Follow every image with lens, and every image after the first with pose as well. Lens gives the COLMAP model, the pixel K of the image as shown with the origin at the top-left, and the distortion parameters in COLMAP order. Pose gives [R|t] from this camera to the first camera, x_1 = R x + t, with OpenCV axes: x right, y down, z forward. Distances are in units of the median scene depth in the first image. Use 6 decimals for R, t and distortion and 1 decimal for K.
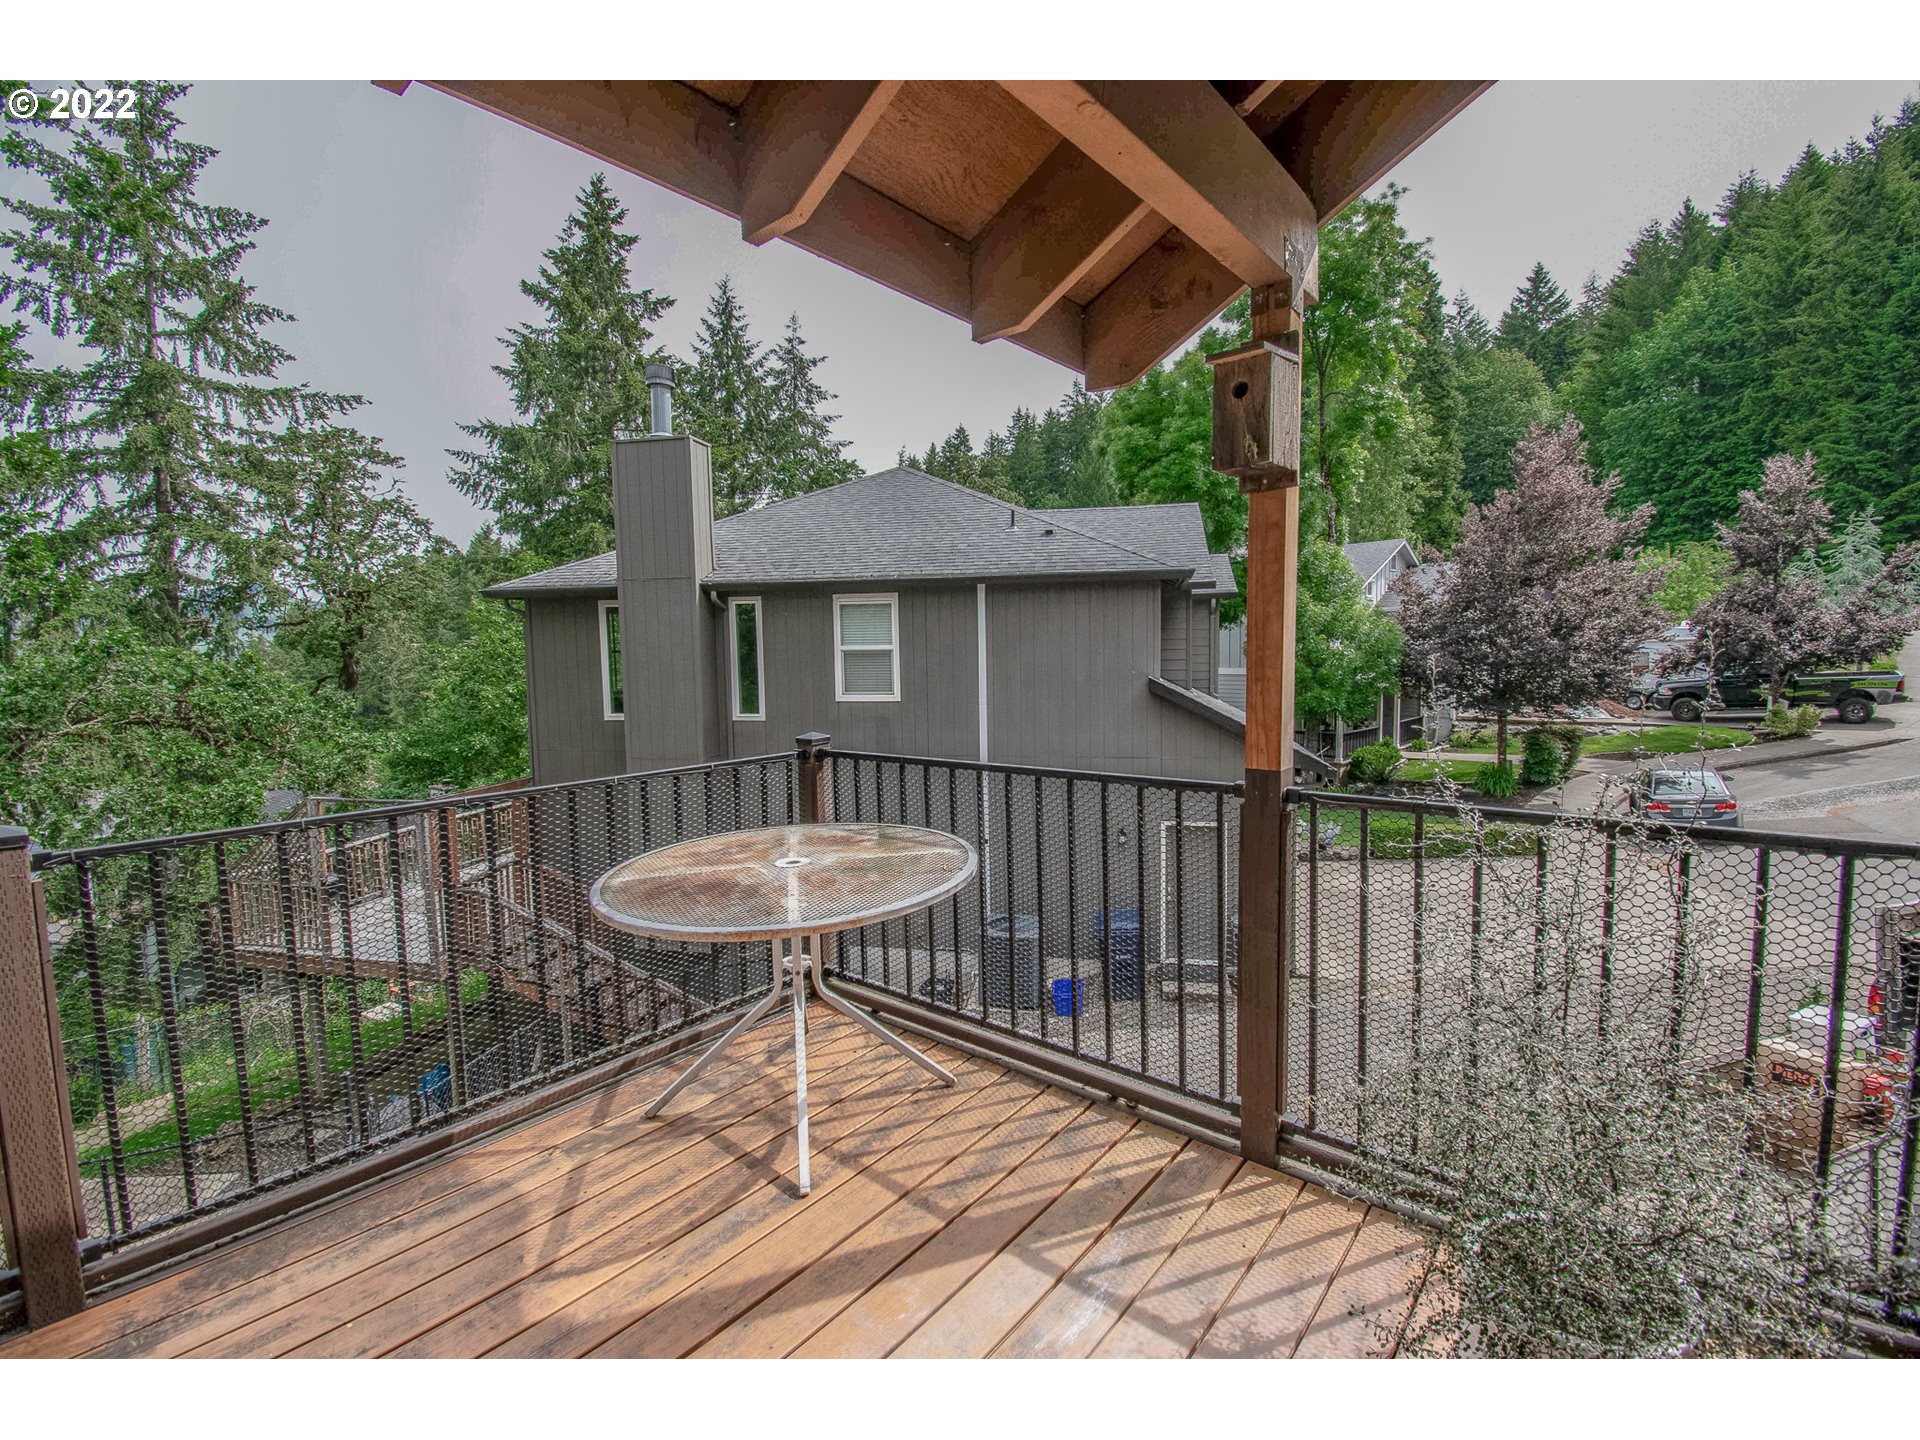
lens RADIAL K [[851.9, 0, 968.0], [0, 851.9, 708.8], [0, 0, 1]] dist [0.014008, -0.022379]
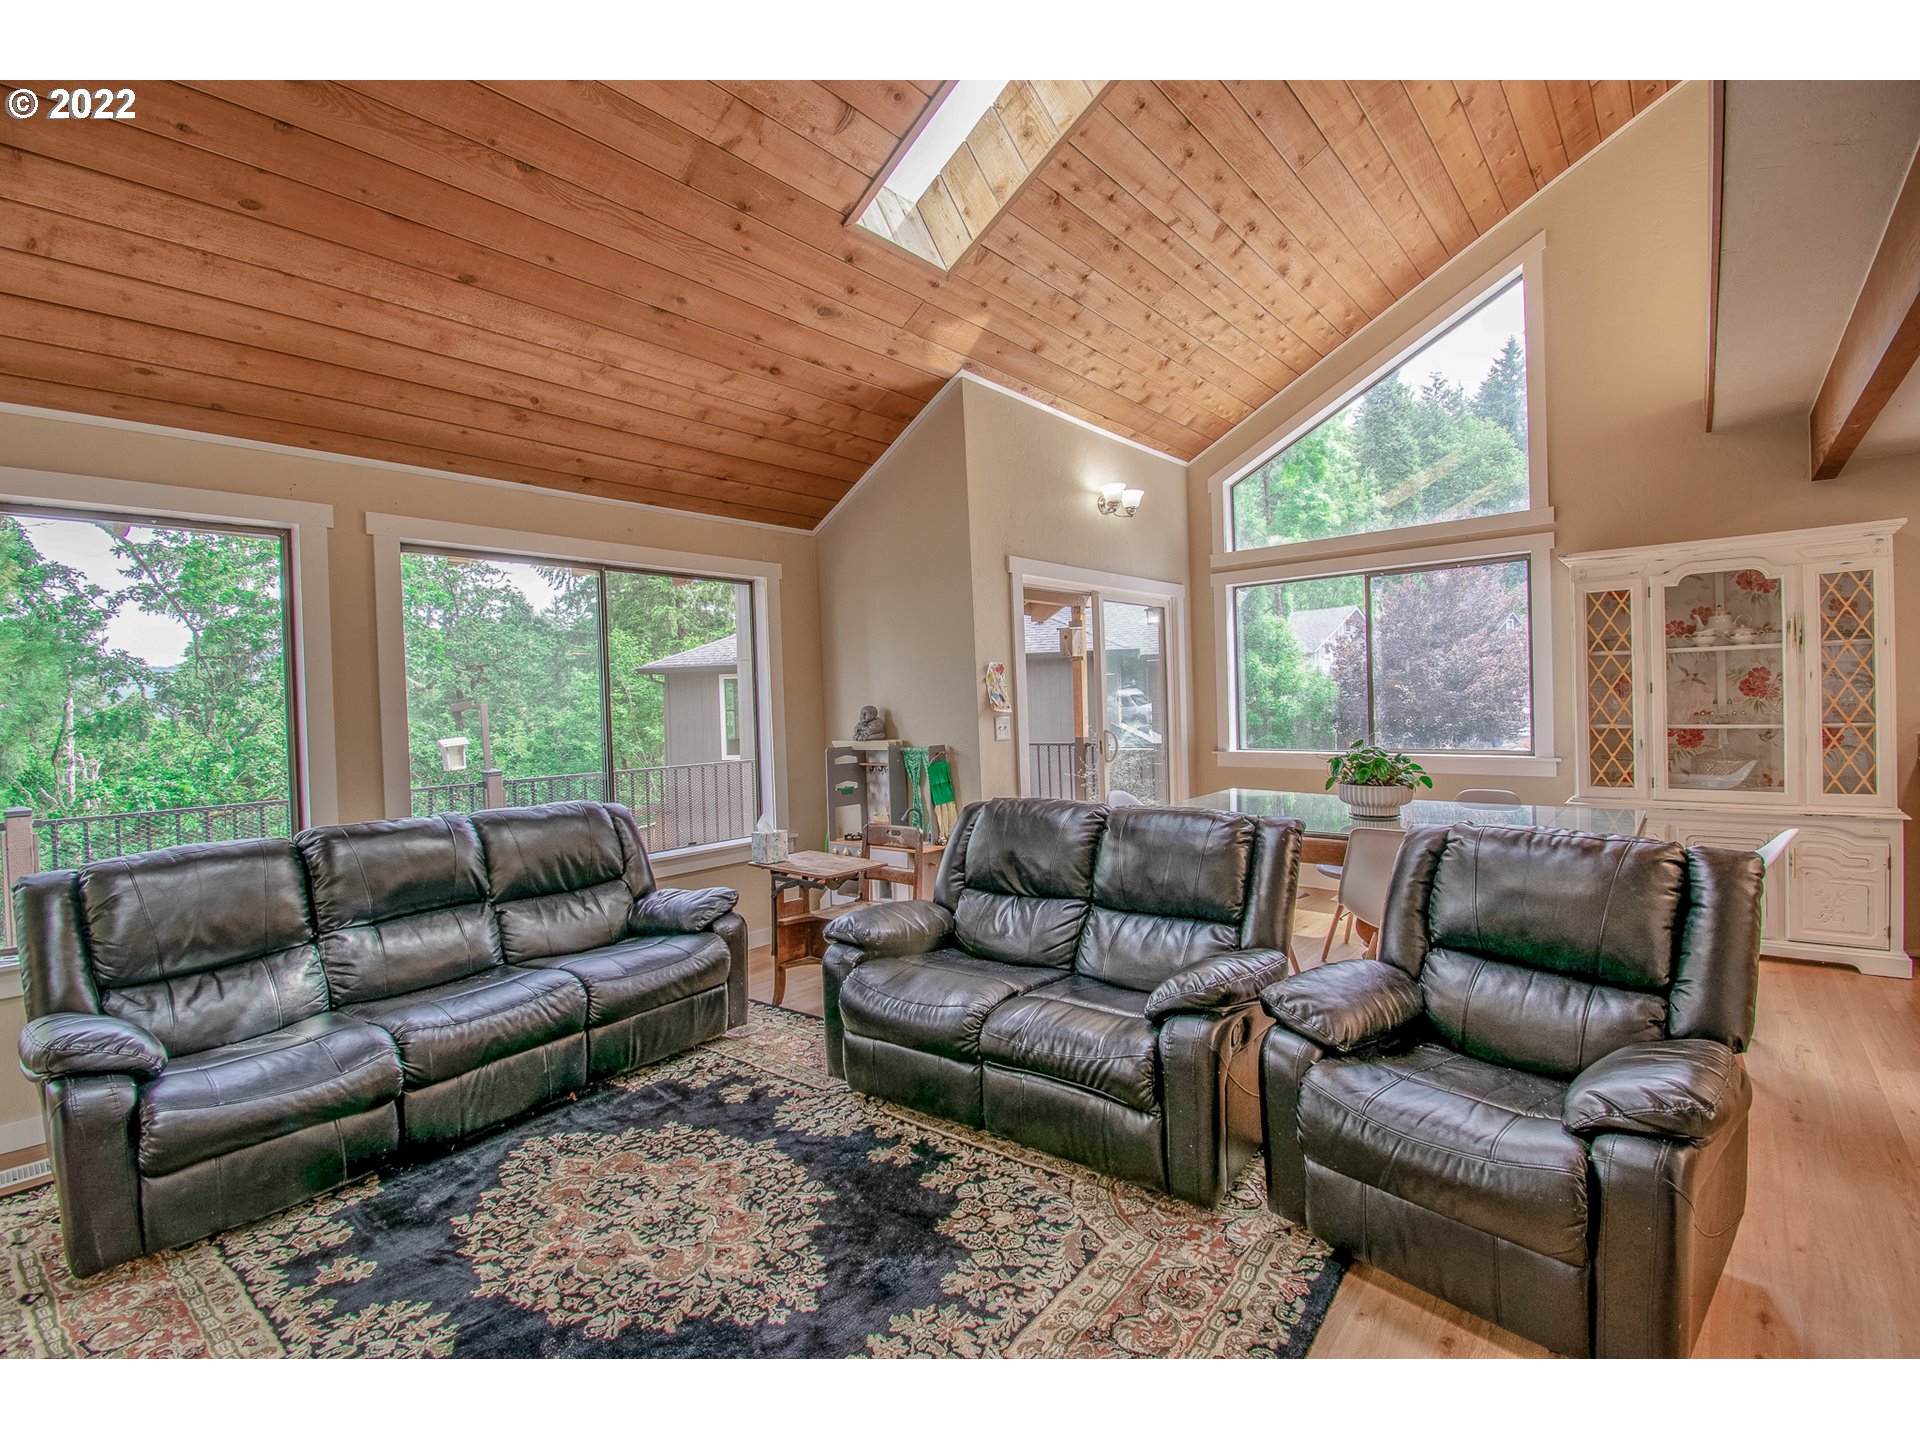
lens RADIAL K [[851.9, 0, 968.0], [0, 851.9, 708.8], [0, 0, 1]] dist [0.014008, -0.022379]
pose [[0.999889, -0.012786, -0.007622, -0.008975], [0.012240, 0.997622, -0.067824, 0.016790], [0.008472, 0.067724, 0.997668, -0.219007]]
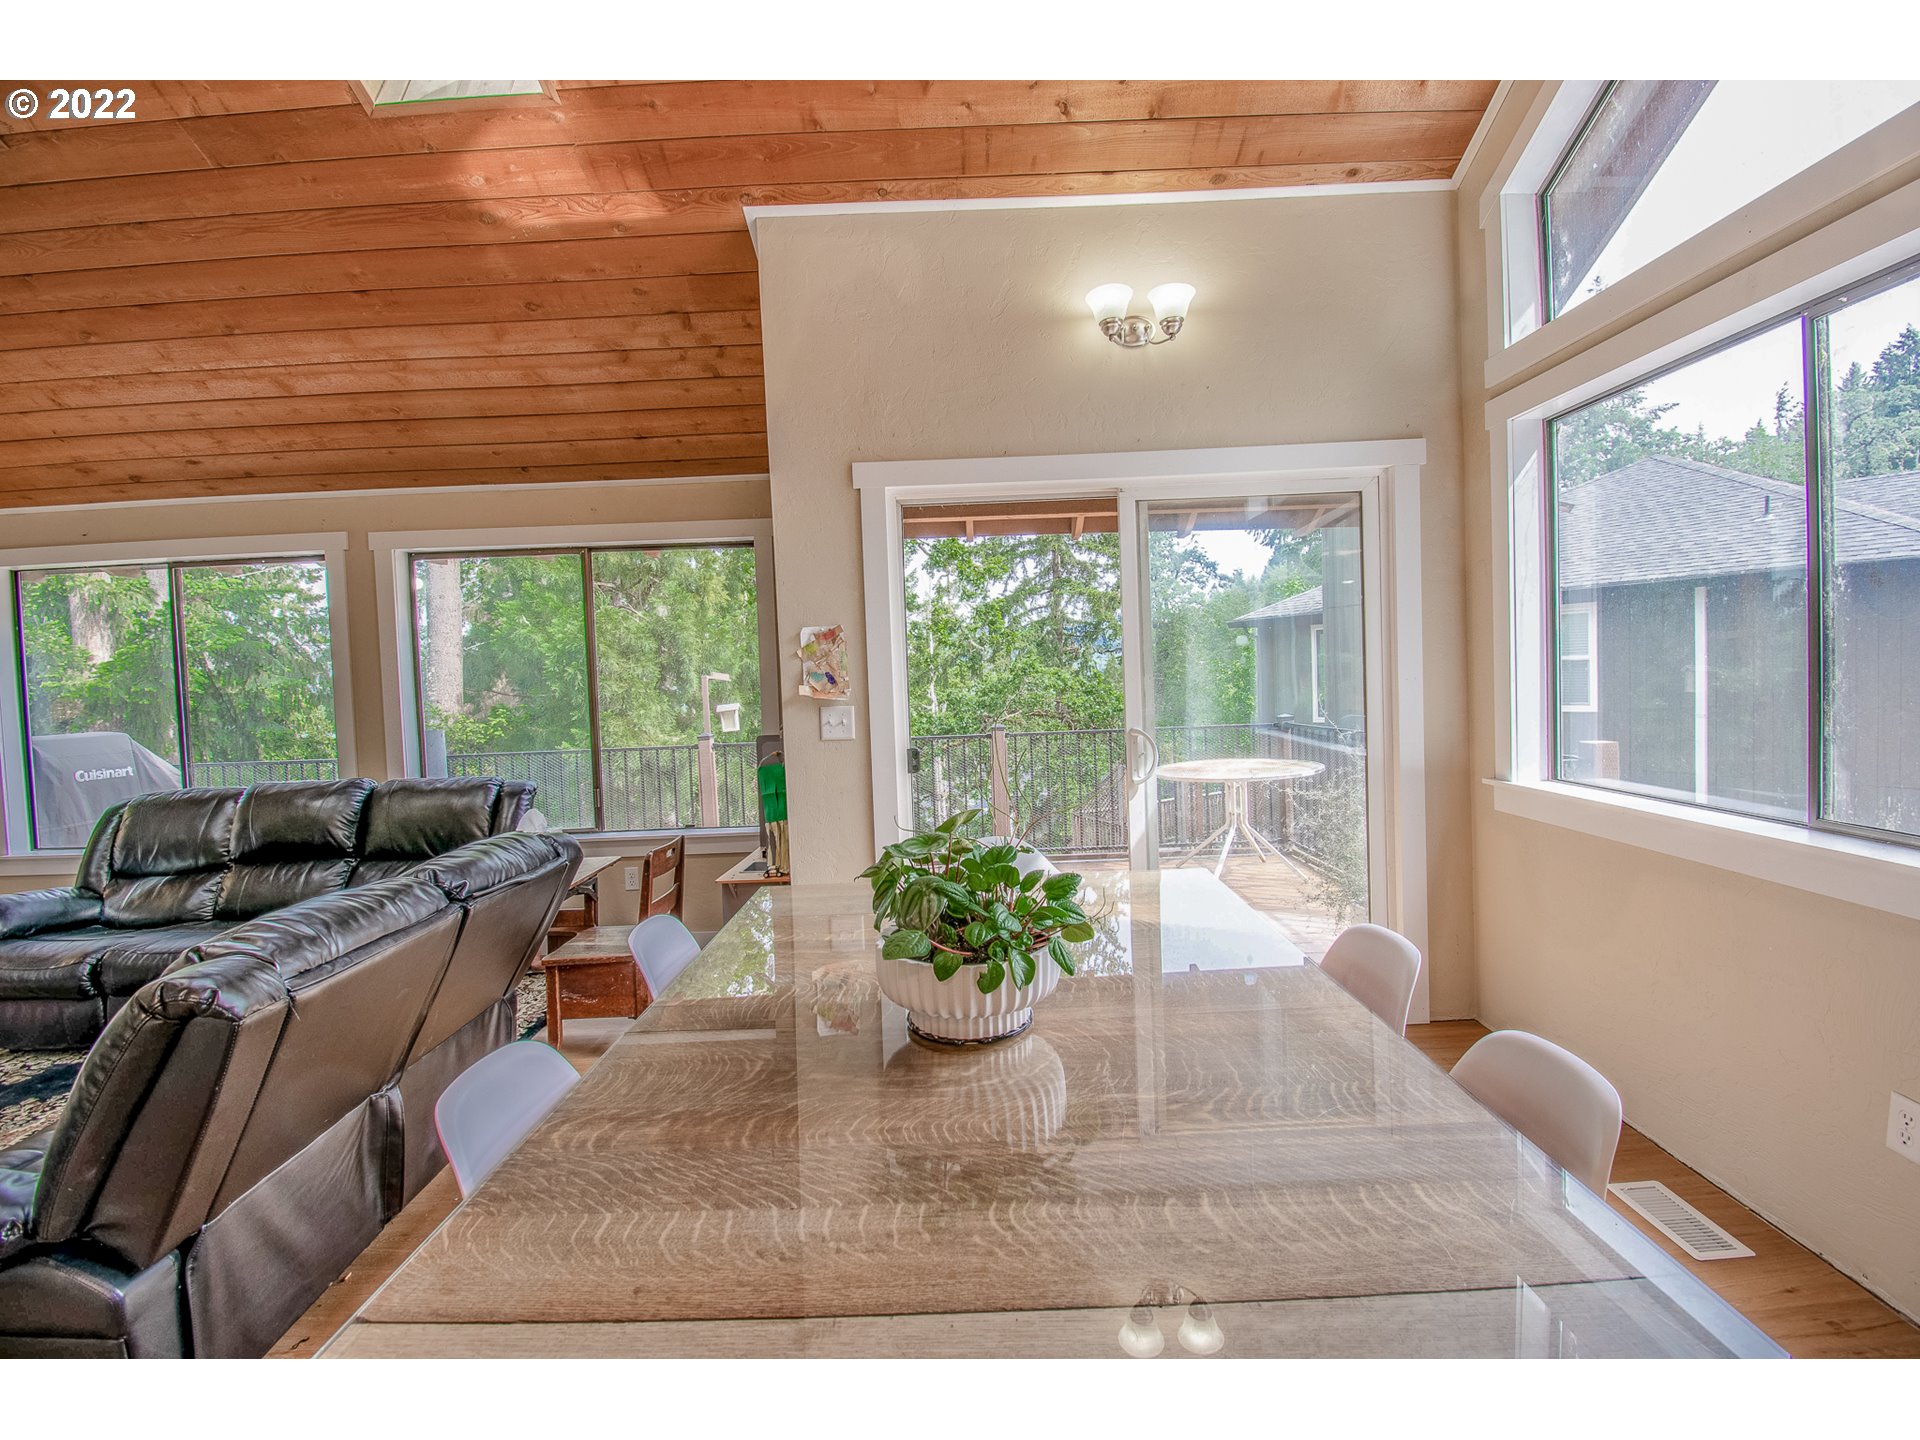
lens RADIAL K [[851.9, 0, 968.0], [0, 851.9, 708.8], [0, 0, 1]] dist [0.014008, -0.022379]
pose [[0.649197, 0.021162, -0.760326, 0.105691], [-0.032060, 0.999486, 0.000444, 0.005647], [0.759945, 0.024088, 0.649541, -0.100485]]
